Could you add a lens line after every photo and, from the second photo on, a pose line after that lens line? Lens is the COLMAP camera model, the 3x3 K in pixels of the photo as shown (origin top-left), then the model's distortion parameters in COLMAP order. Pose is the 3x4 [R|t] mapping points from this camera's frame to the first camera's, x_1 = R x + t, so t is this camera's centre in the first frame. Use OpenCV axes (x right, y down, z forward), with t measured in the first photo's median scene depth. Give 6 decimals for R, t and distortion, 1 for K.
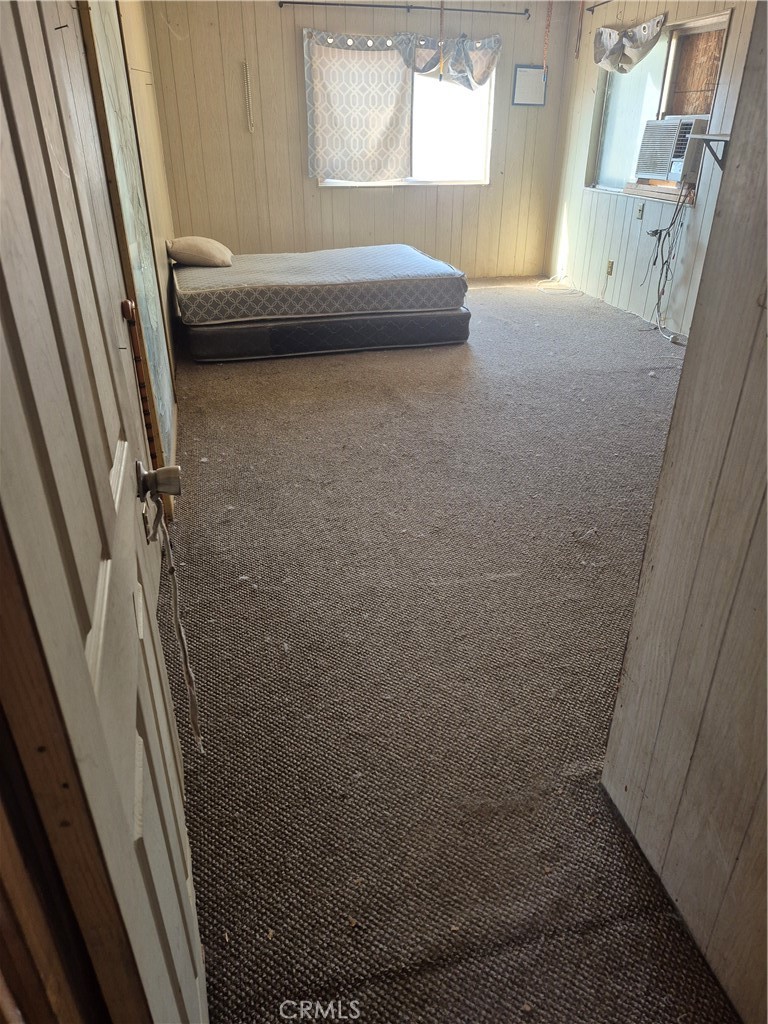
lens RADIAL K [[713.6, 0, 388.0], [0, 713.6, 510.9], [0, 0, 1]] dist [0.067089, -0.072858]
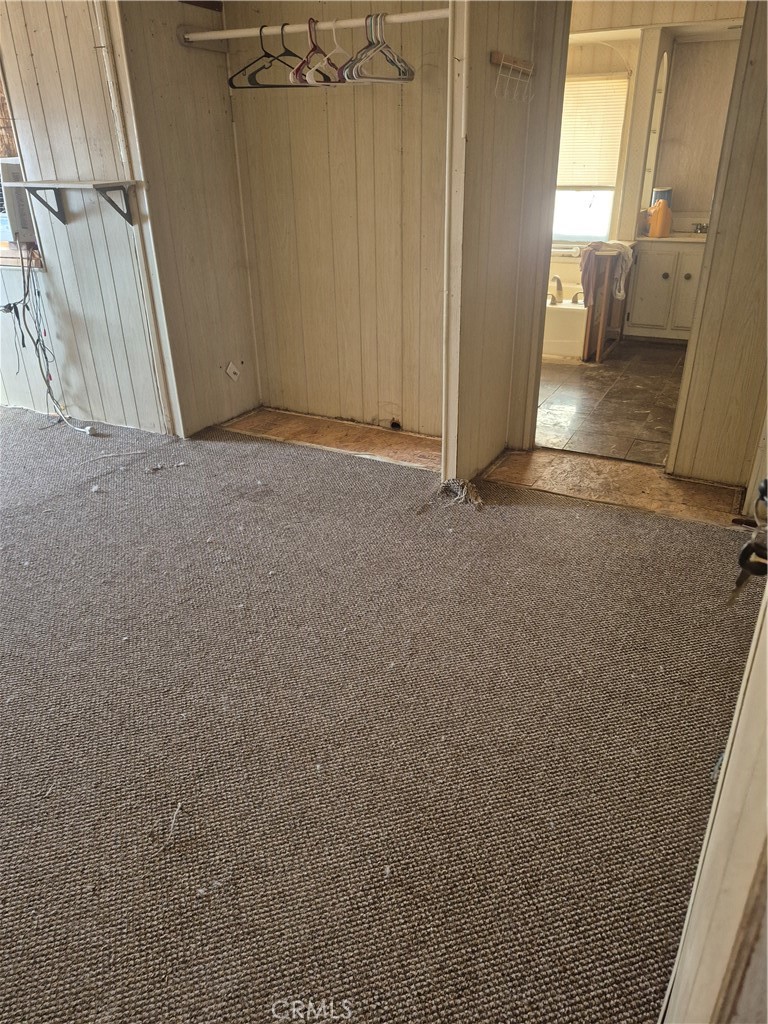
lens RADIAL K [[713.6, 0, 385.9], [0, 713.6, 511.2], [0, 0, 1]] dist [0.067089, -0.072858]
pose [[0.655431, -0.346142, 0.671264, 0.044404], [0.378463, 0.919676, 0.104700, -0.118781], [-0.653587, 0.185425, 0.733786, 0.222831]]
